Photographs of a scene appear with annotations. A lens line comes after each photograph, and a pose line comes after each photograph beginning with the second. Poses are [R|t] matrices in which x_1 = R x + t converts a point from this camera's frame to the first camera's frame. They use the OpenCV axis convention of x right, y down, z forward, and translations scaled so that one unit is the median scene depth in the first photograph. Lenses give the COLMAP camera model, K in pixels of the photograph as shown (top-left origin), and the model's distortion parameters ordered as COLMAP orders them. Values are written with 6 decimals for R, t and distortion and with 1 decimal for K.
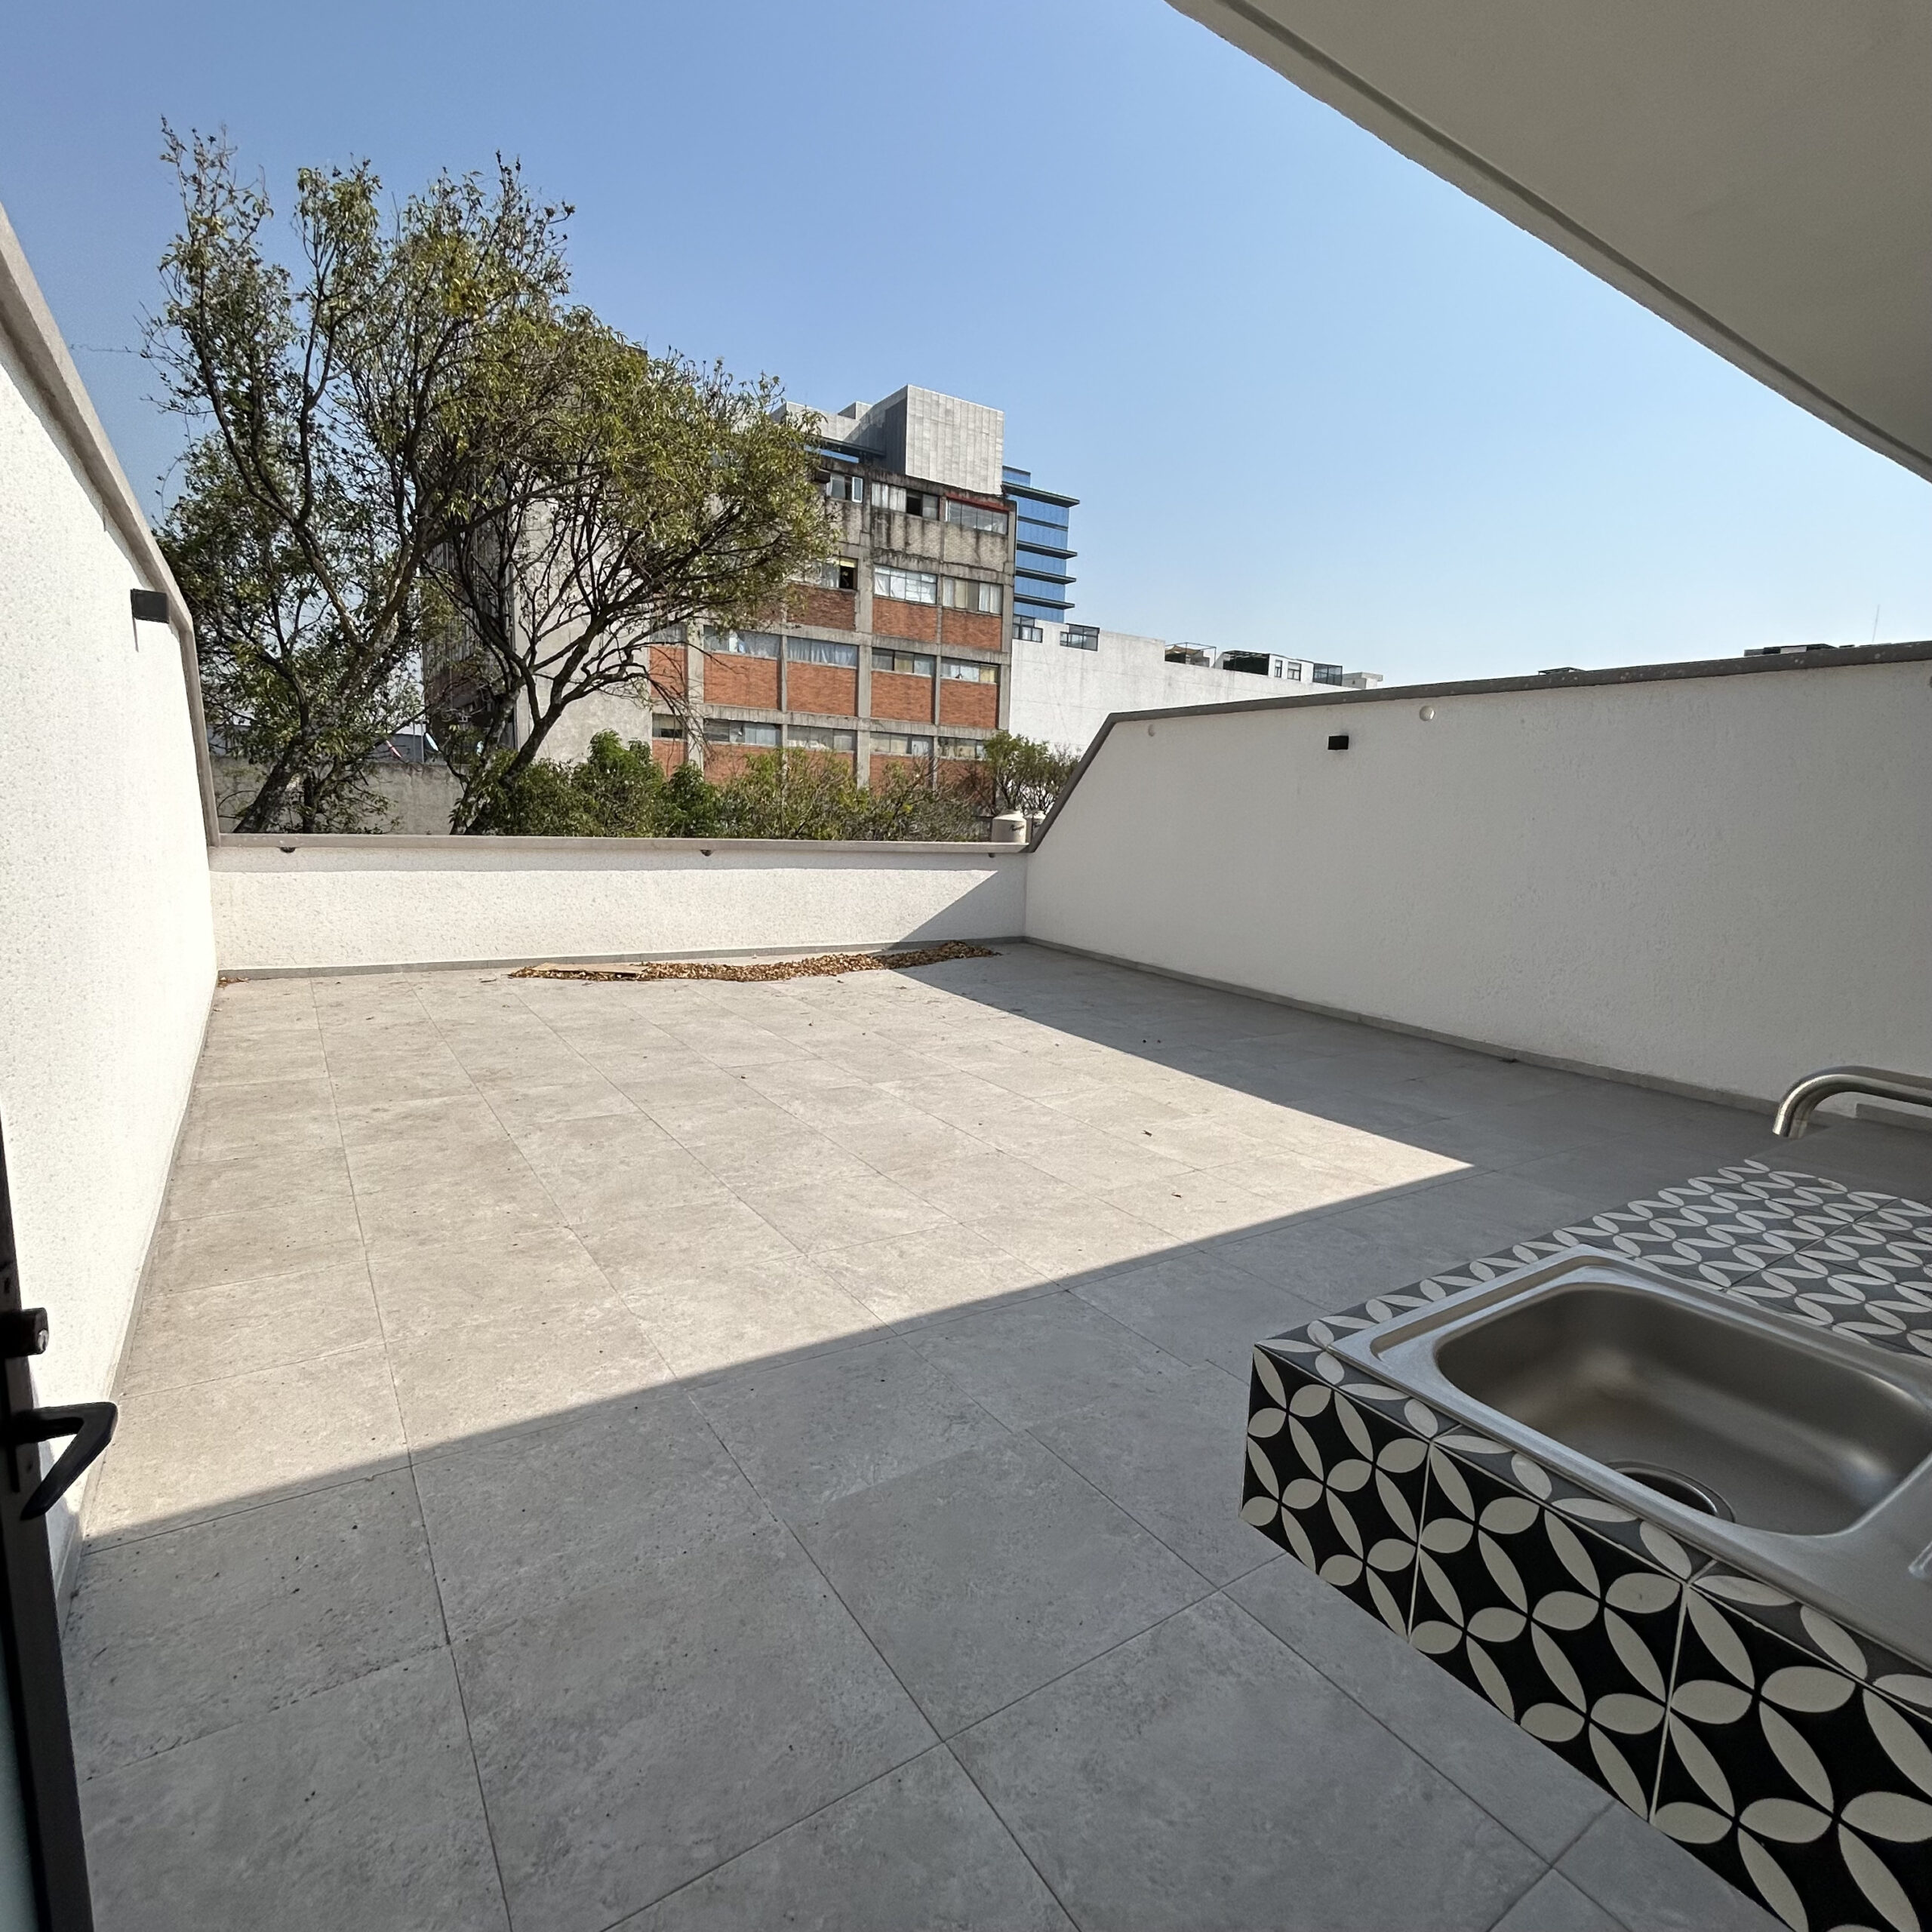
lens RADIAL K [[1036.4, 0, 969.1], [0, 1036.4, 966.0], [0, 0, 1]] dist [-0.011280, 0.008011]
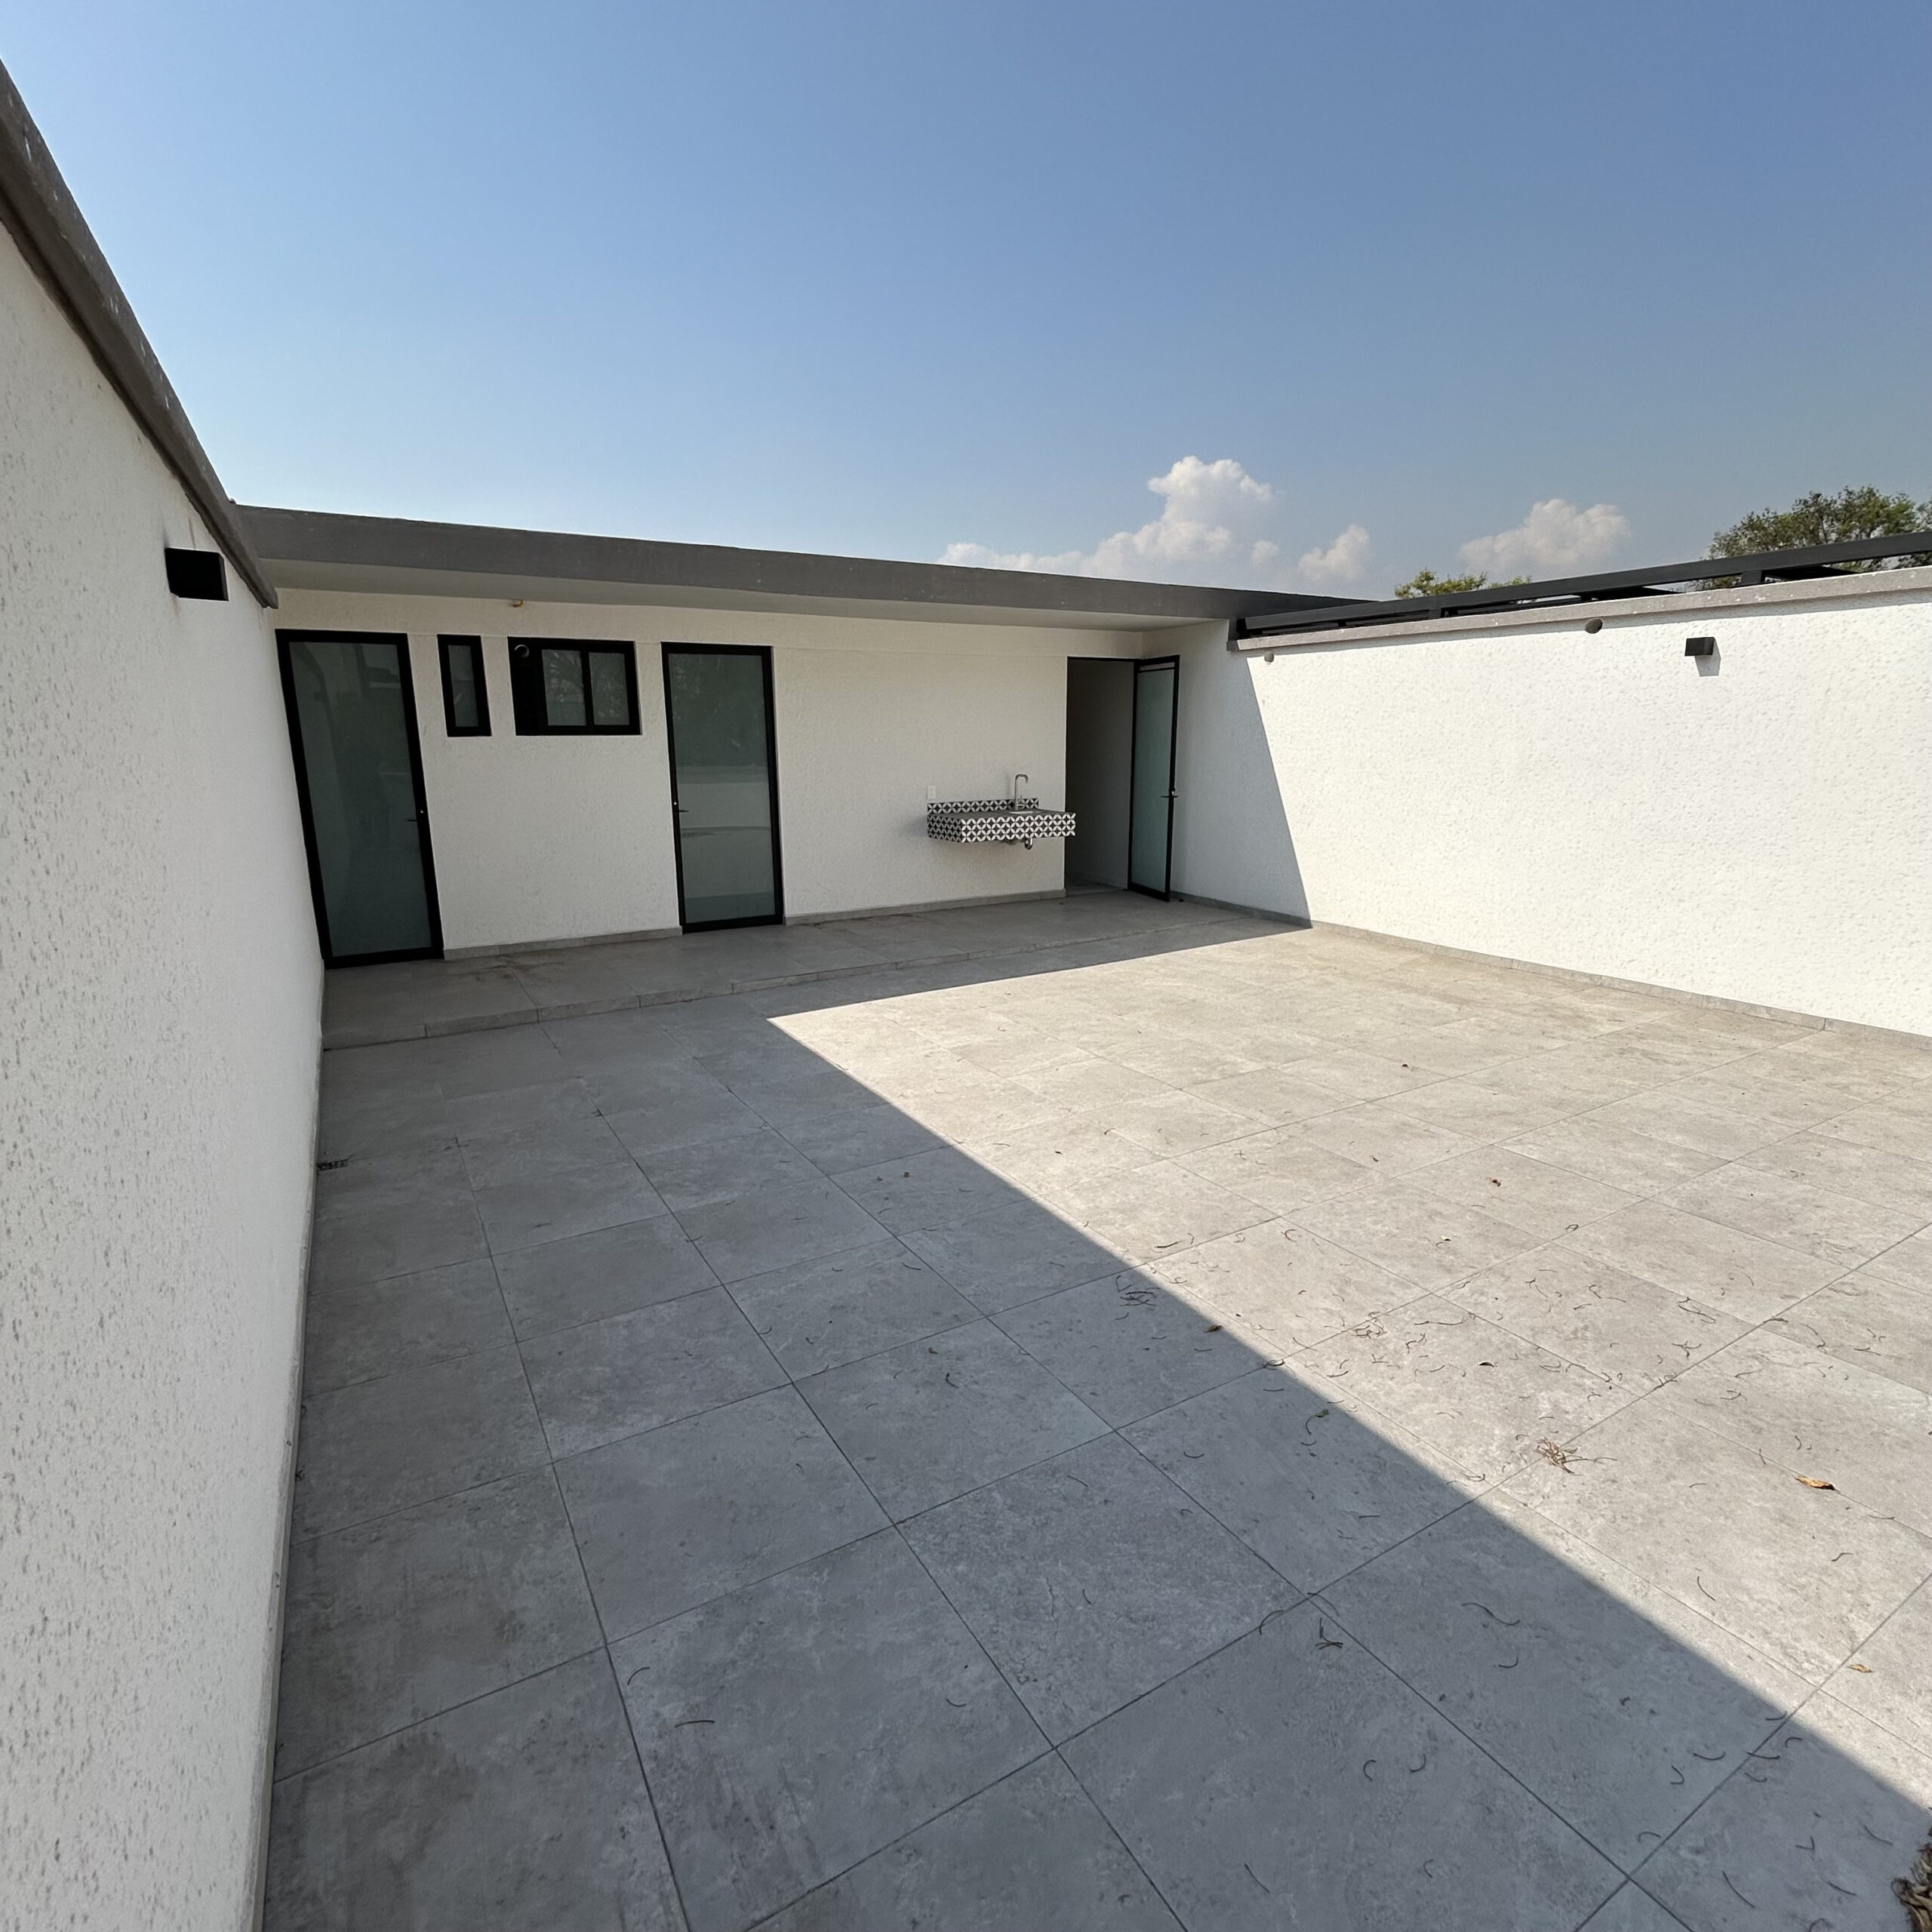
lens RADIAL K [[1036.4, 0, 969.1], [0, 1036.4, 966.0], [0, 0, 1]] dist [-0.011280, 0.008011]
pose [[-0.998254, -0.036935, 0.046090, 0.164570], [-0.017437, 0.929863, 0.367492, -0.376539], [-0.056431, 0.366047, -0.928884, 2.219922]]
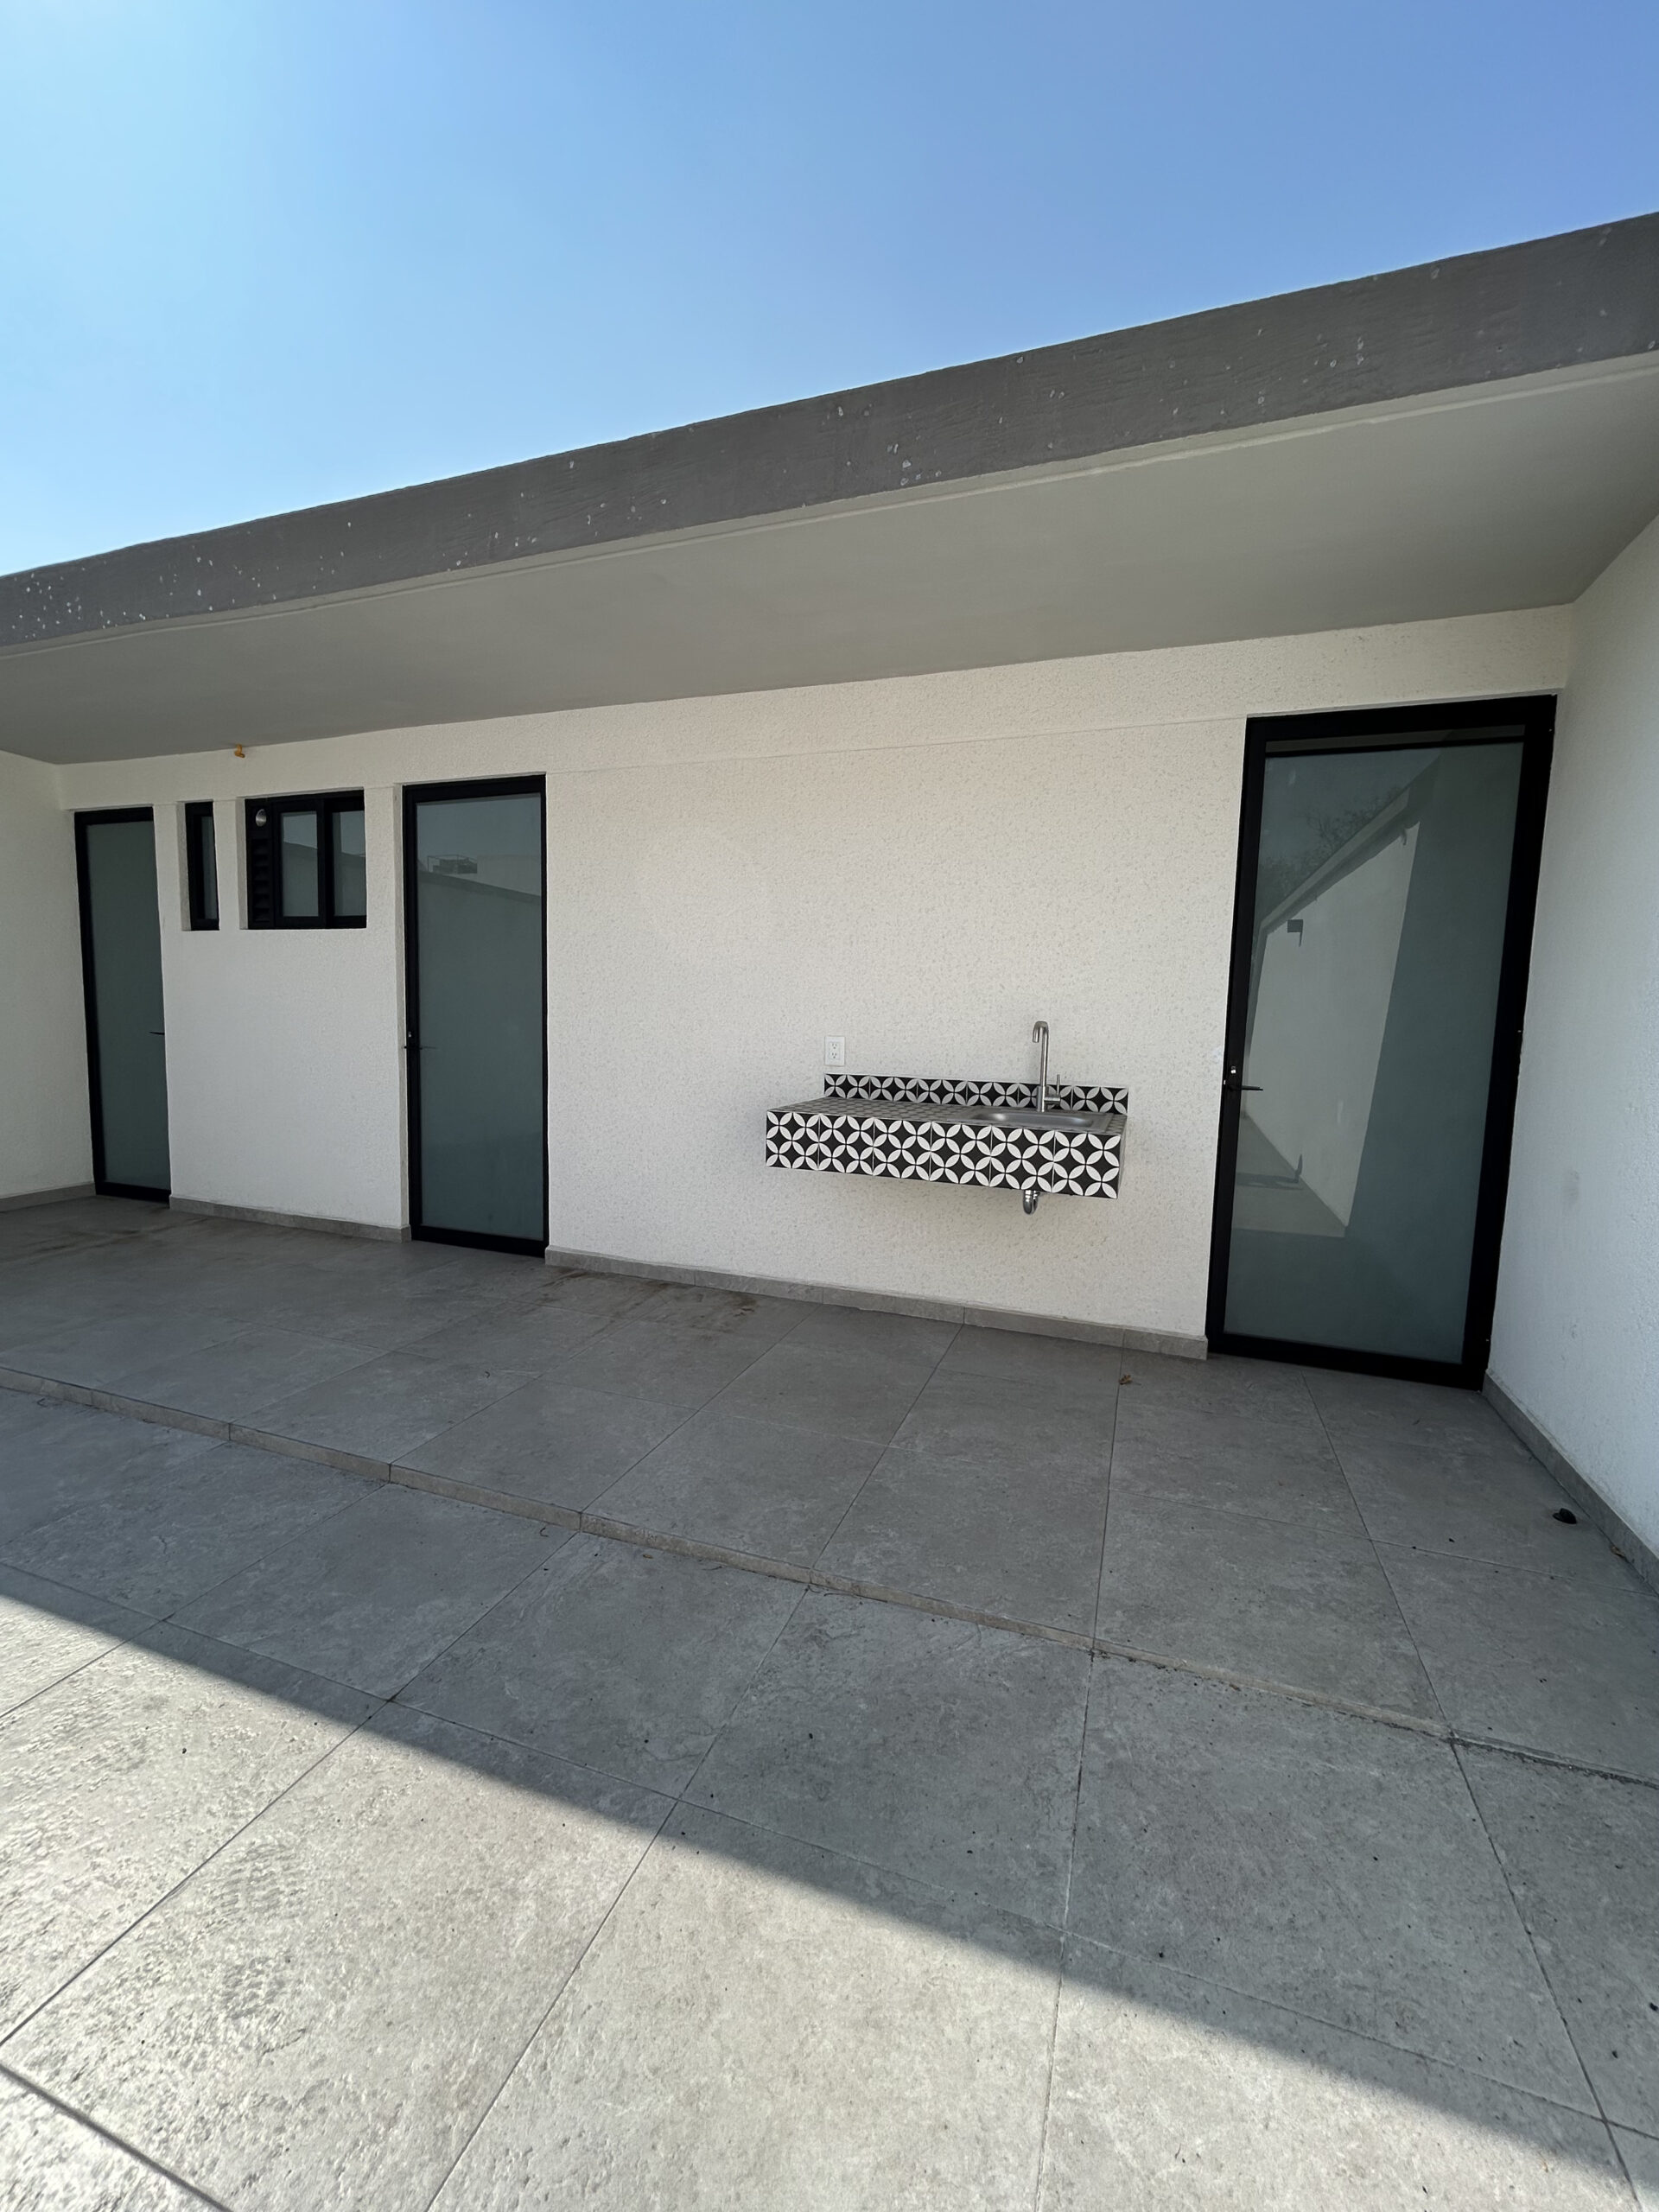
lens RADIAL K [[893.4, 0, 839.0], [0, 893.4, 1106.0], [0, 0, 1]] dist [0.003494, -0.000247]
pose [[-0.596305, -0.123434, 0.793212, -0.293261], [0.074599, 0.975311, 0.207852, -0.071637], [-0.799285, 0.183116, -0.572375, 0.715965]]
